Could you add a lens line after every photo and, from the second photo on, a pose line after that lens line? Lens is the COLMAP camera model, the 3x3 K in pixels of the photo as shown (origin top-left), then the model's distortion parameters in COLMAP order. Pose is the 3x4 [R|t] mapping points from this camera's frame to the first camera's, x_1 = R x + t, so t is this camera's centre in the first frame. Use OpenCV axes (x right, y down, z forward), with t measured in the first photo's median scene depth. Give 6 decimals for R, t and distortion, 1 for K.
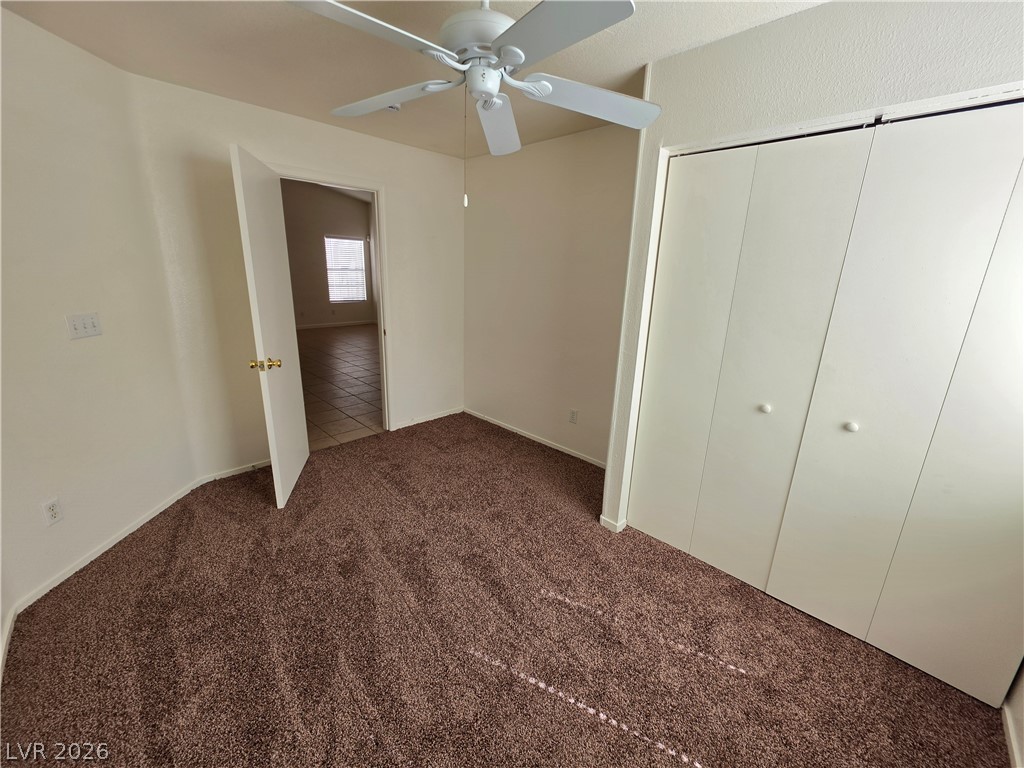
lens RADIAL K [[410.7, 0, 511.3], [0, 410.7, 377.6], [0, 0, 1]] dist [-0.002823, 0.000006]
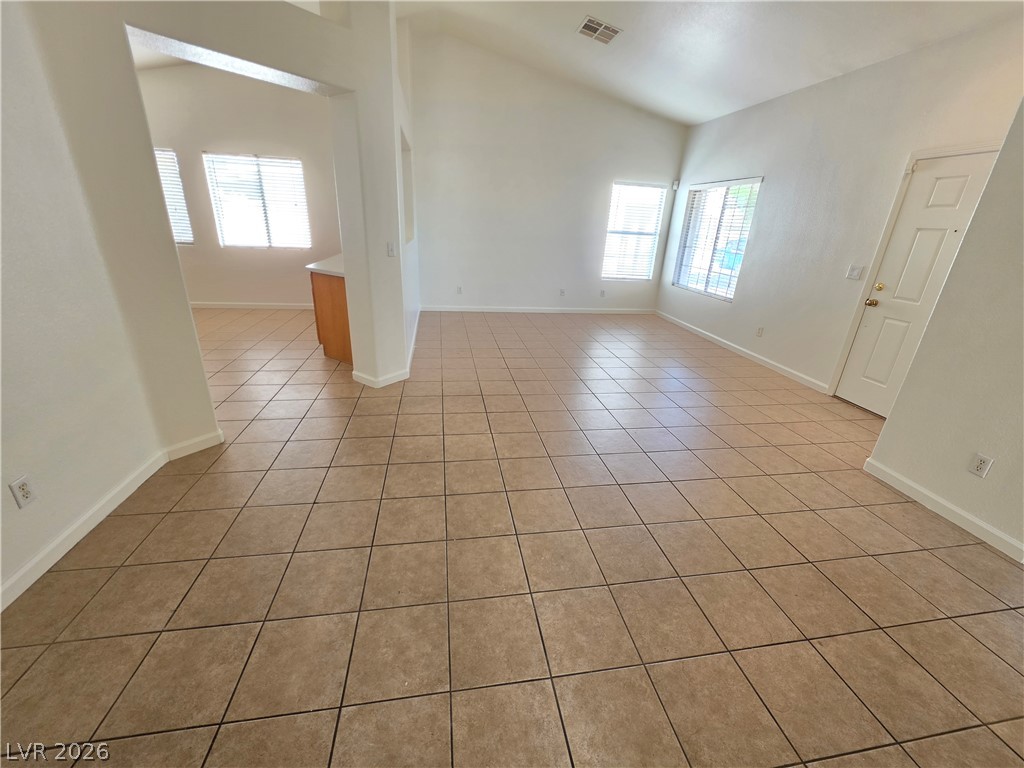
lens RADIAL K [[410.7, 0, 511.3], [0, 410.7, 377.6], [0, 0, 1]] dist [-0.002823, 0.000006]
pose [[0.808025, 0.220302, -0.546408, -0.140549], [-0.177109, 0.975387, 0.131351, -0.082652], [0.561896, -0.009361, 0.827155, 0.320610]]
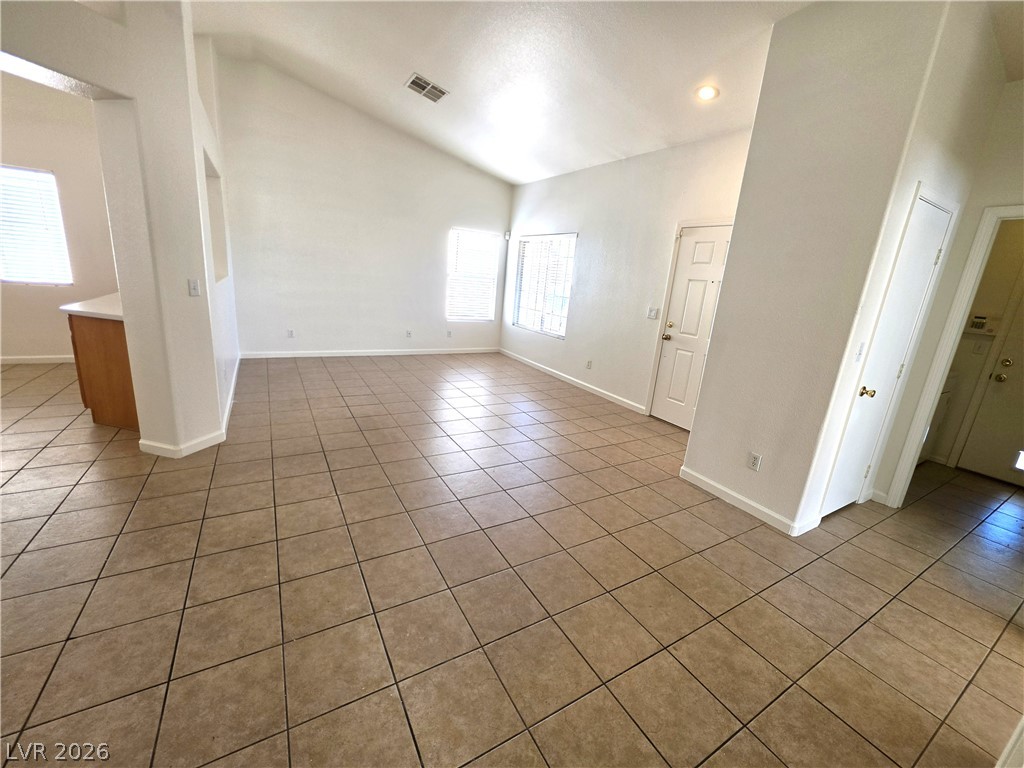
lens RADIAL K [[410.7, 0, 511.3], [0, 410.7, 377.6], [0, 0, 1]] dist [-0.002823, 0.000006]
pose [[0.963554, 0.113944, -0.242034, -0.145185], [-0.121774, 0.992402, -0.017593, -0.084180], [0.238190, 0.046426, 0.970108, 0.328724]]
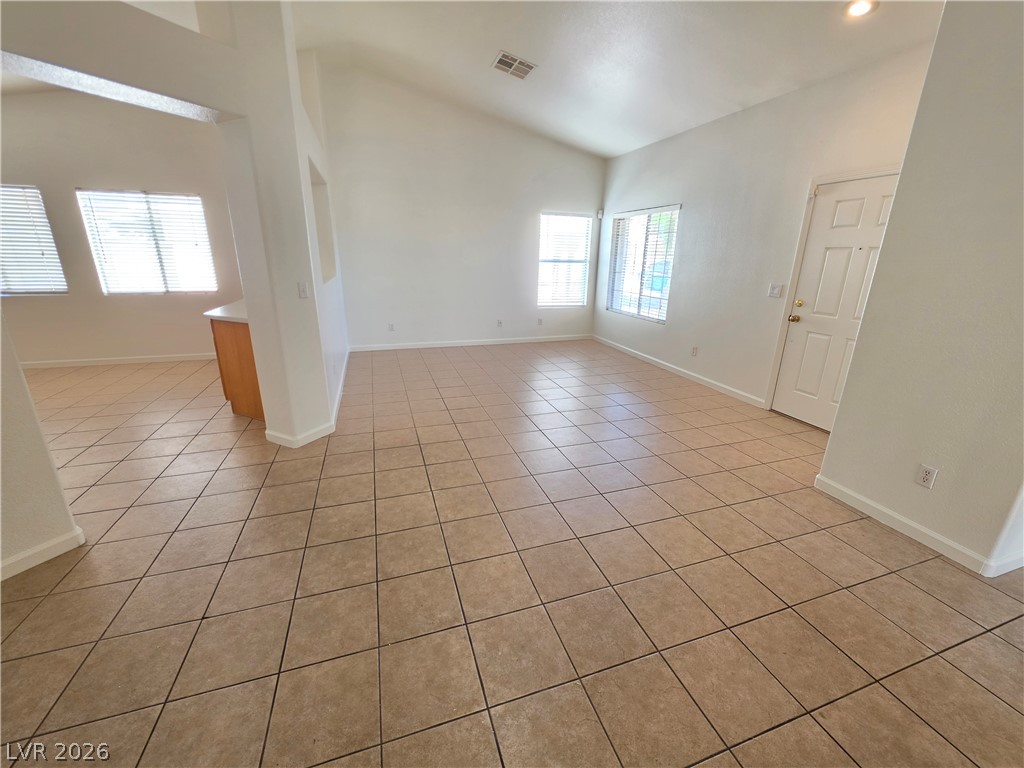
lens RADIAL K [[410.7, 0, 511.3], [0, 410.7, 377.6], [0, 0, 1]] dist [-0.002823, 0.000006]
pose [[0.888456, 0.118042, -0.443522, -0.152739], [-0.109336, 0.992974, 0.045256, -0.090355], [0.445748, 0.008285, 0.895120, 0.345103]]
